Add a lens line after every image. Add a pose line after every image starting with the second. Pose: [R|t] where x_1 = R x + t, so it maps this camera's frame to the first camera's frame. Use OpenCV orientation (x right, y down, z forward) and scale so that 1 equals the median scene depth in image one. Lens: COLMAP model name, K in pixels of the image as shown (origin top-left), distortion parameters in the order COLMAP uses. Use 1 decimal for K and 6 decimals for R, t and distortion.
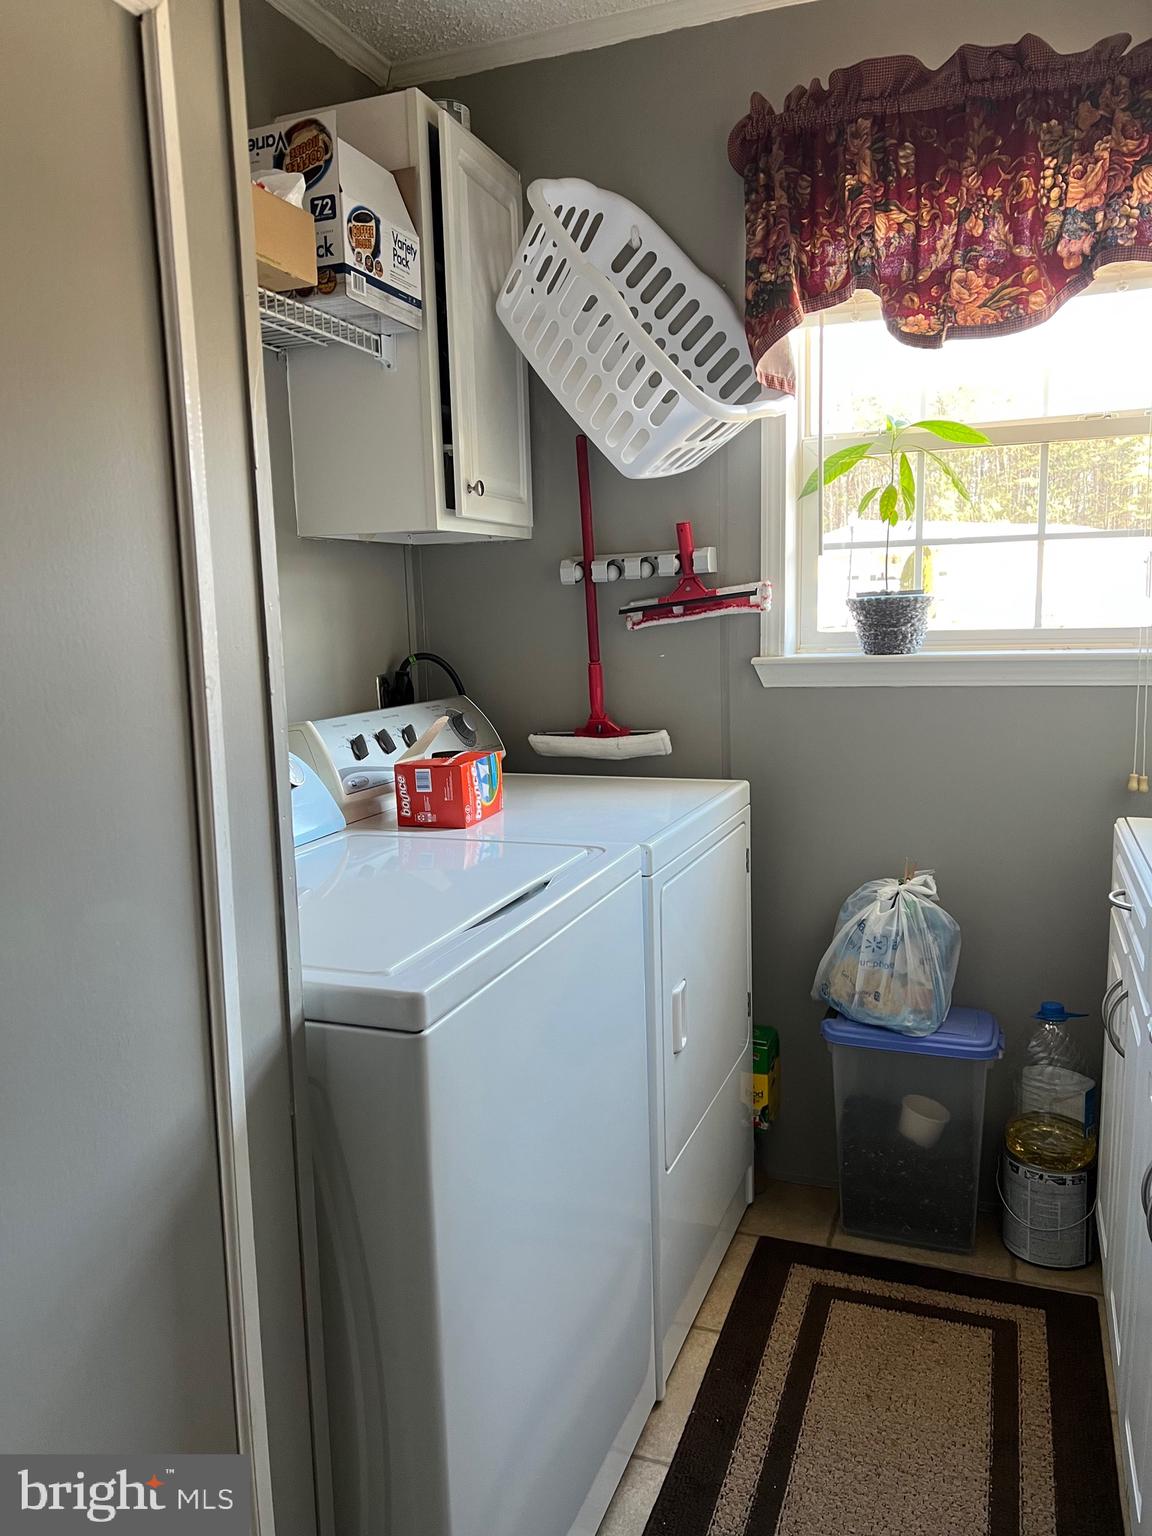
lens RADIAL K [[1154.1, 0, 565.0], [0, 1154.1, 756.6], [0, 0, 1]] dist [0.058940, -0.065544]
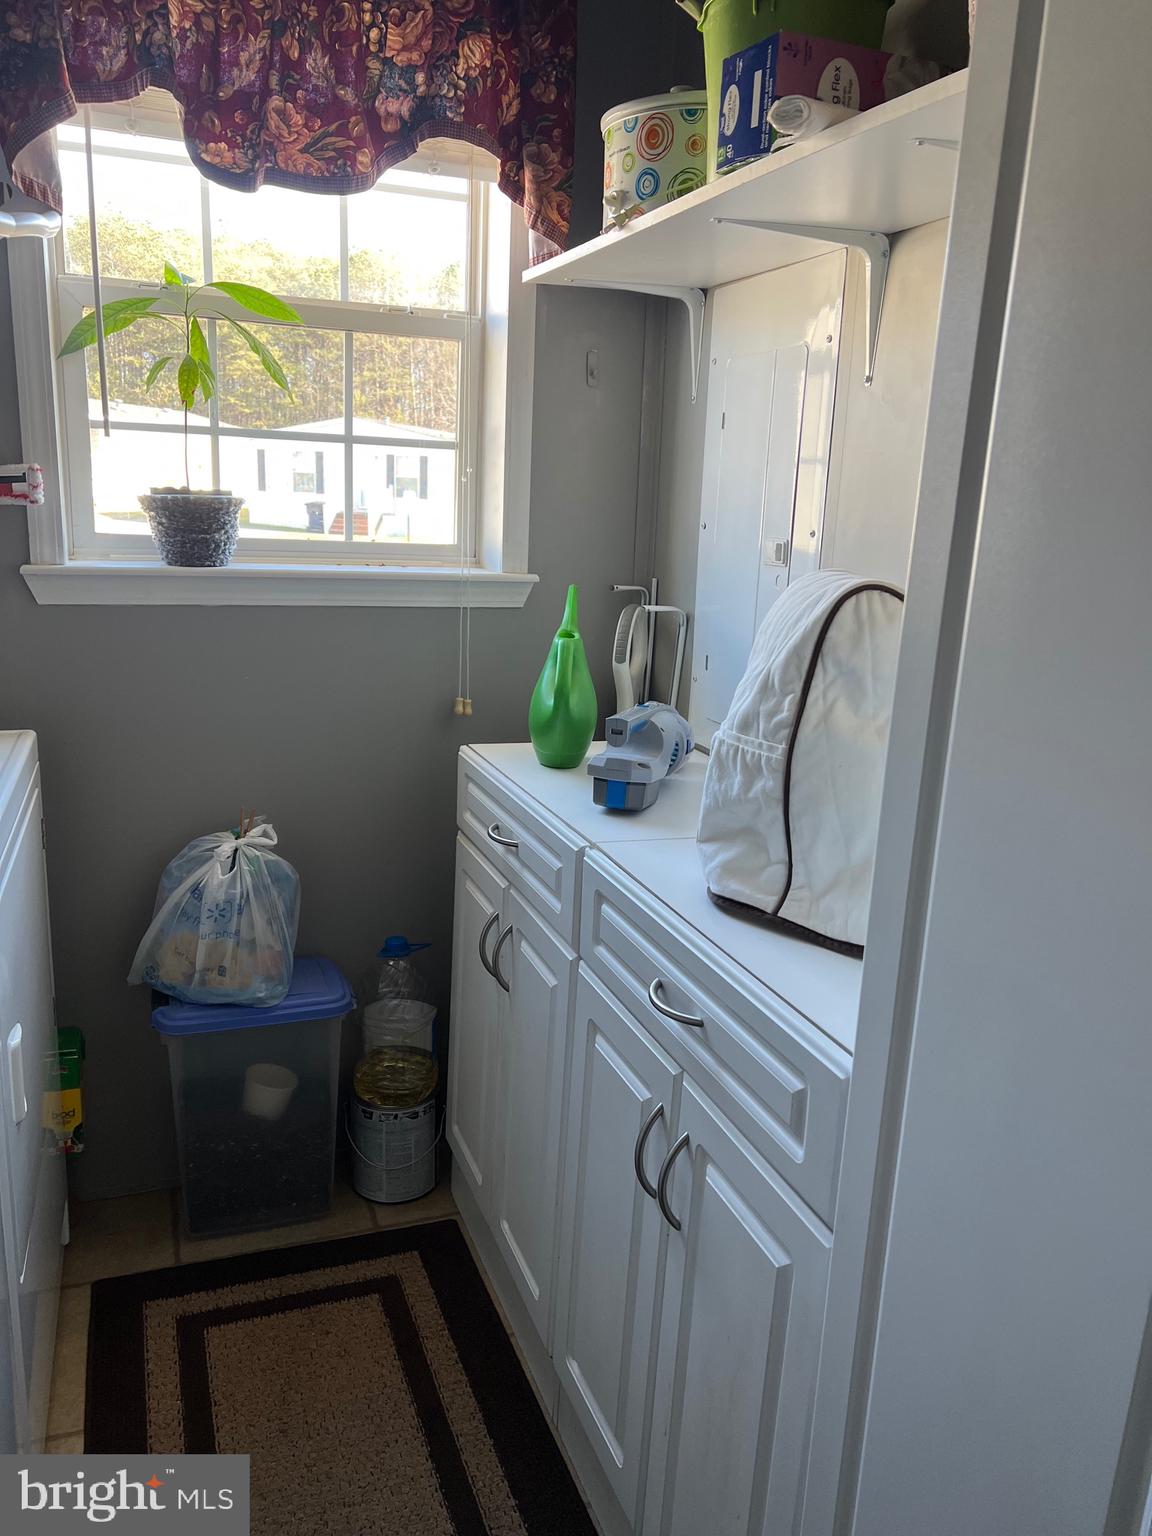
lens RADIAL K [[1154.1, 0, 573.1], [0, 1154.1, 778.5], [0, 0, 1]] dist [0.058940, -0.065544]
pose [[0.754063, -0.099124, 0.649279, -0.080088], [0.027540, 0.992449, 0.119530, -0.030859], [-0.656224, -0.072252, 0.751099, 0.193732]]
